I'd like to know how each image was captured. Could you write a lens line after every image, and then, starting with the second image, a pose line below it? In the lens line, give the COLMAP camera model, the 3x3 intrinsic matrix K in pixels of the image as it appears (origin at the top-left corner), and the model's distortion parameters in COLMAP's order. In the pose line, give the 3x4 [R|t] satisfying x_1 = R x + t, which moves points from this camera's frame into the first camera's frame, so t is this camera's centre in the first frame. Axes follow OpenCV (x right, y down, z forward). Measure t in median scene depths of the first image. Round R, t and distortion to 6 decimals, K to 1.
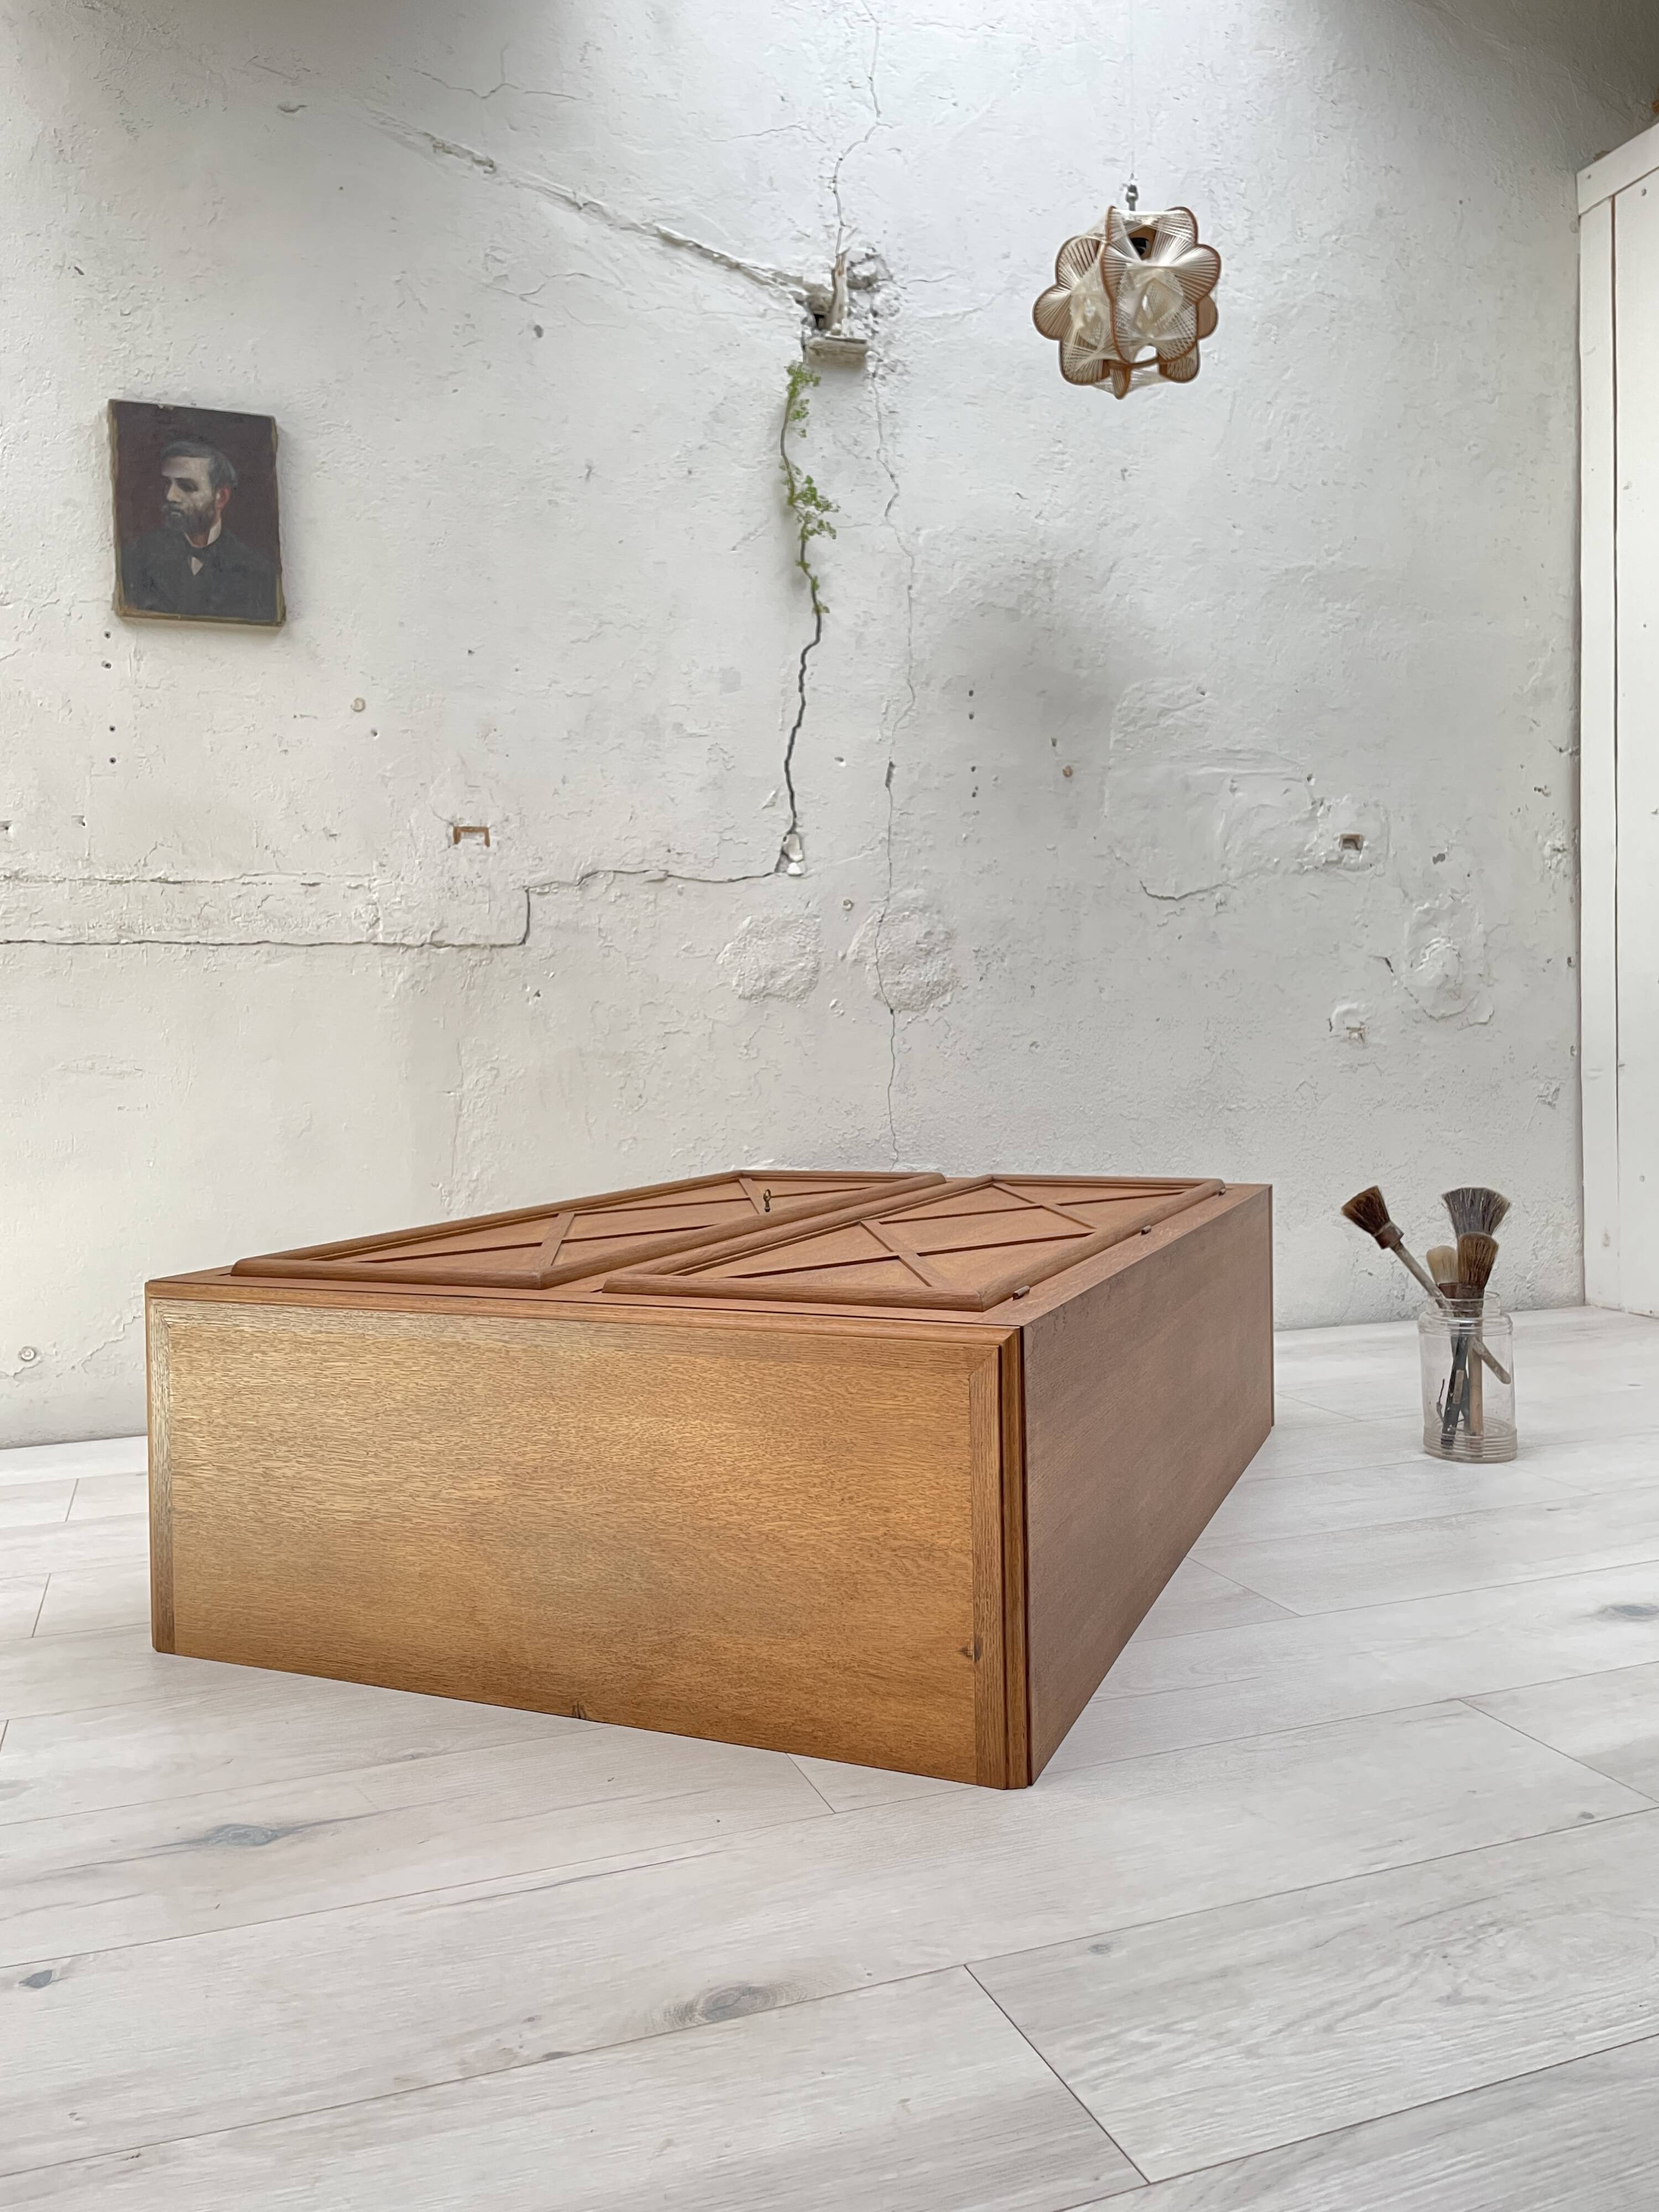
lens RADIAL K [[1691.6, 0, 835.8], [0, 1691.6, 1089.2], [0, 0, 1]] dist [0.083817, -0.111619]
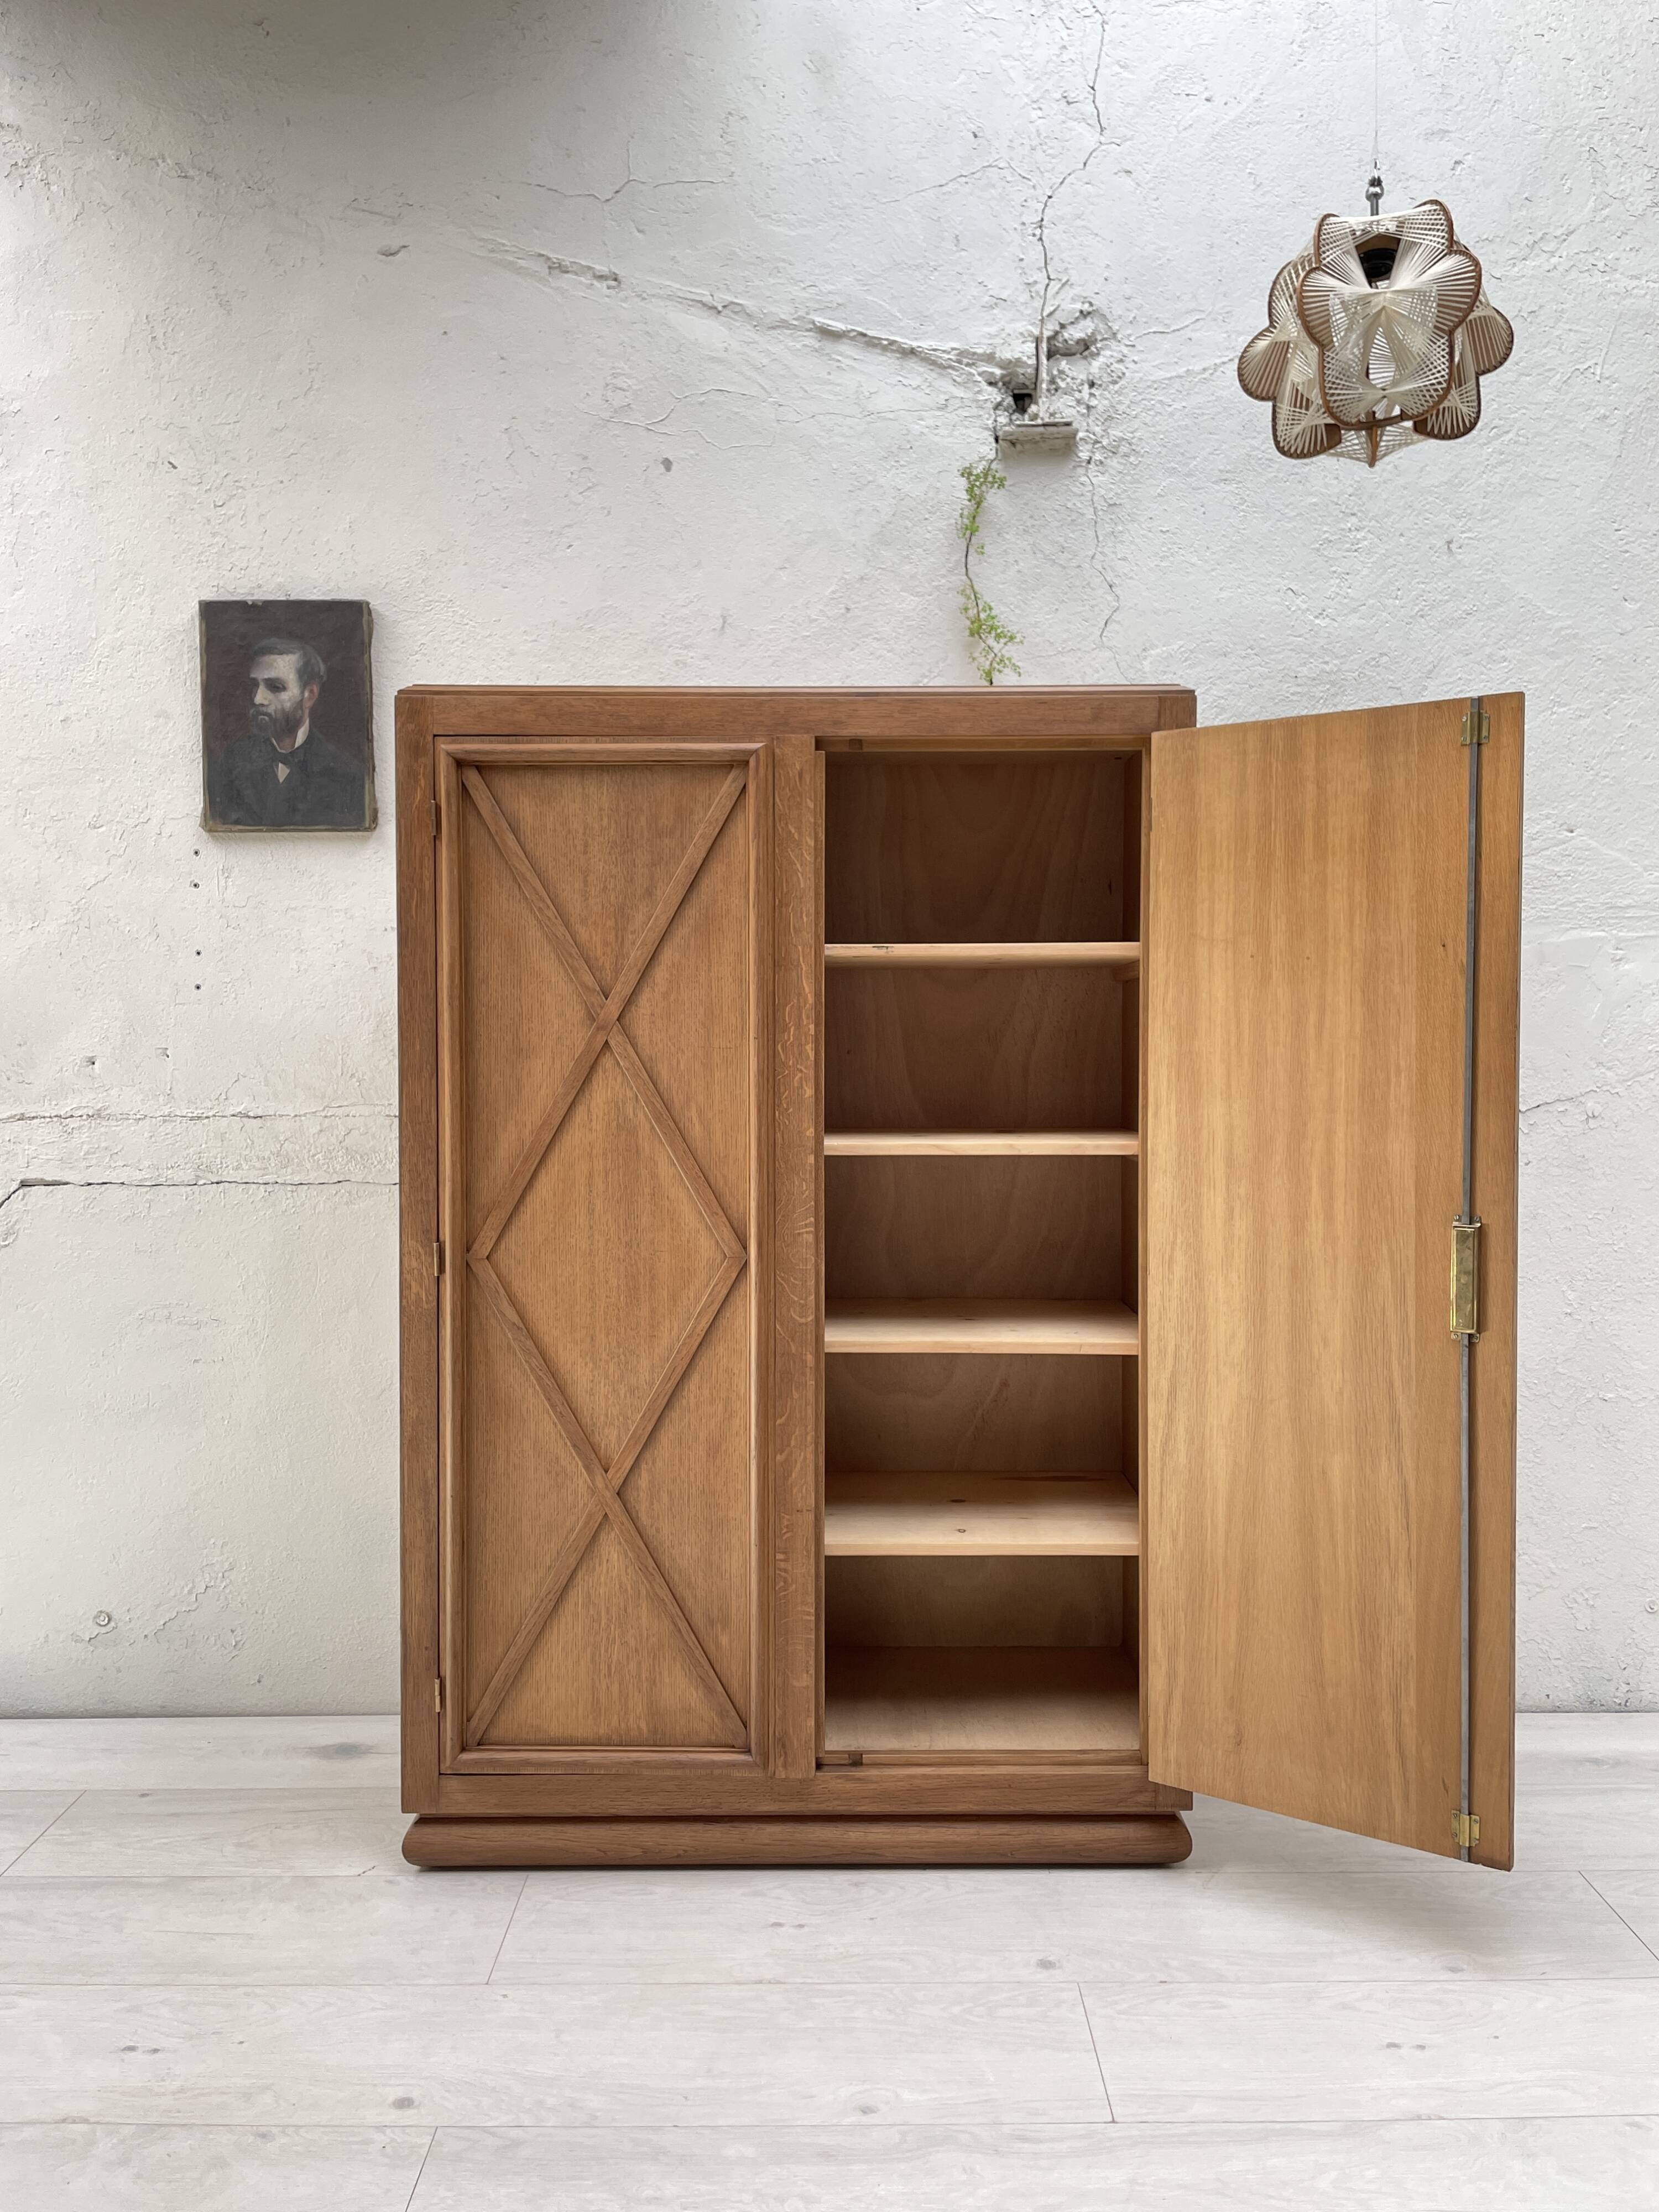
lens RADIAL K [[1691.6, 0, 831.3], [0, 1691.6, 1089.7], [0, 0, 1]] dist [0.083817, -0.111619]
pose [[0.935040, 0.022379, -0.353836, 0.203226], [-0.022600, 0.999738, 0.003507, -0.130685], [0.353822, 0.004717, 0.935301, 0.225810]]
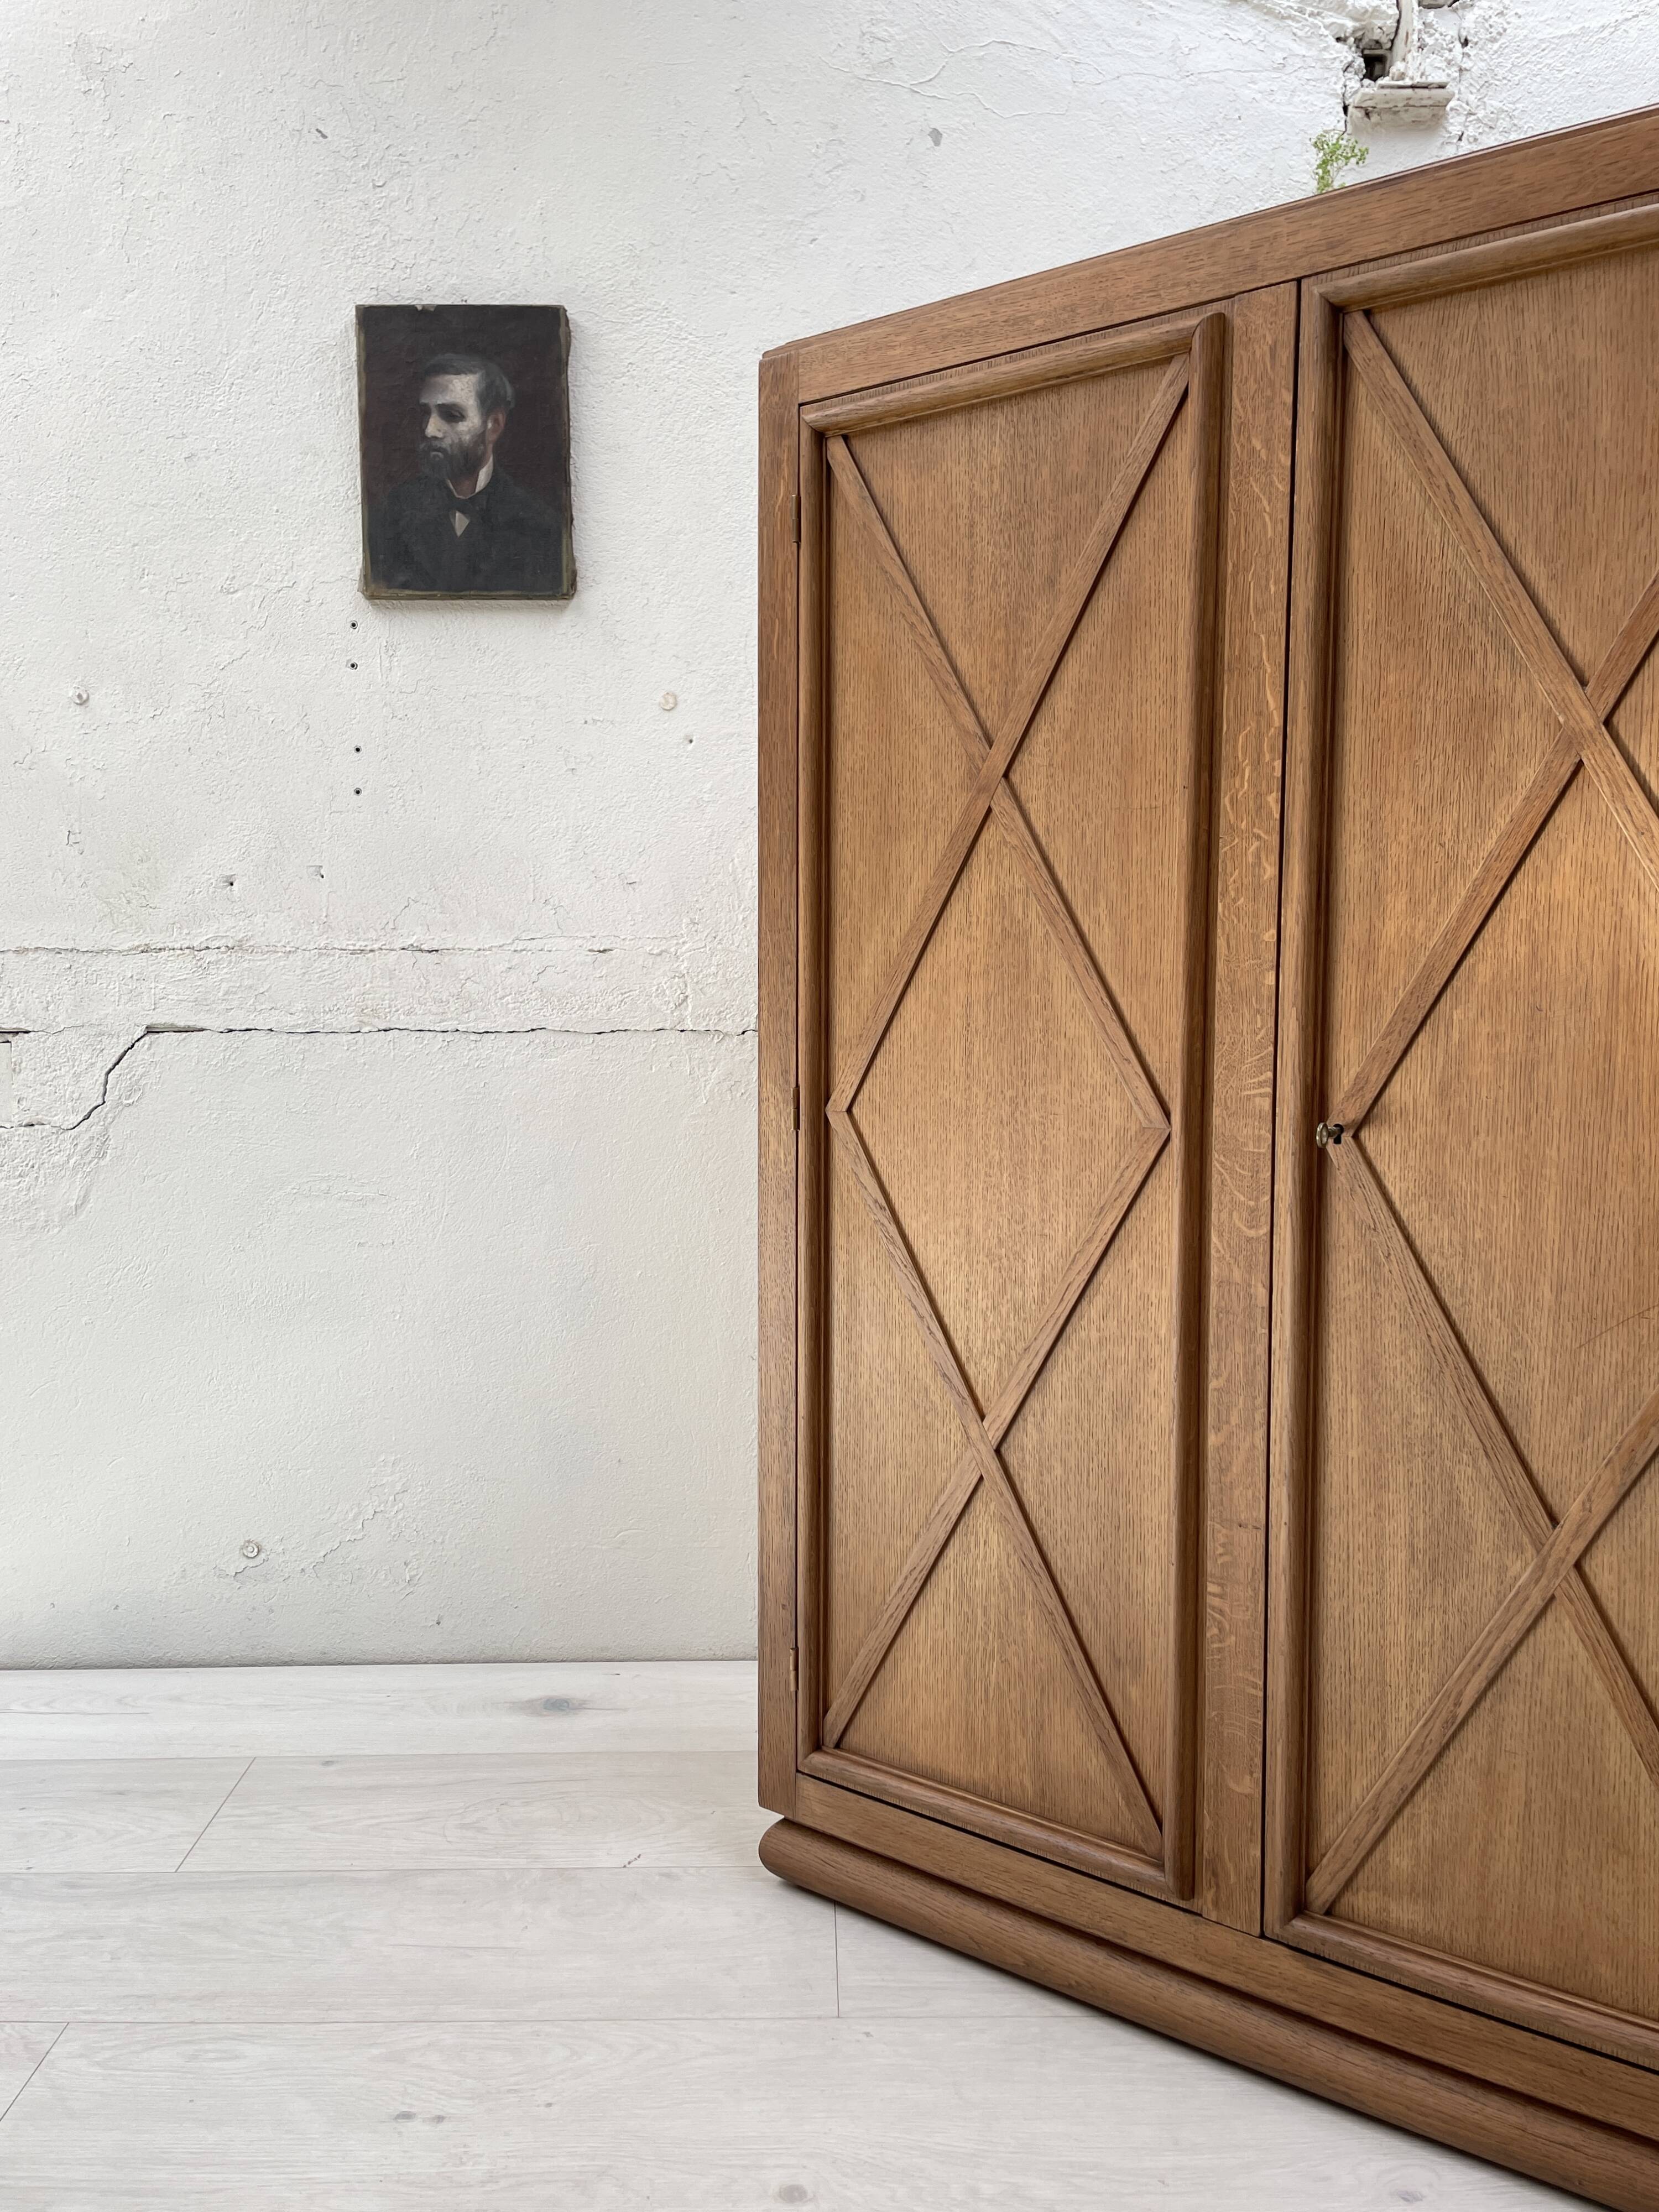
lens RADIAL K [[1691.6, 0, 824.6], [0, 1691.6, 1093.0], [0, 0, 1]] dist [0.083817, -0.111619]
pose [[0.940296, 0.041329, -0.337839, 0.031554], [-0.026046, 0.998427, 0.049647, -0.089544], [0.339360, -0.037884, 0.939894, 0.312140]]
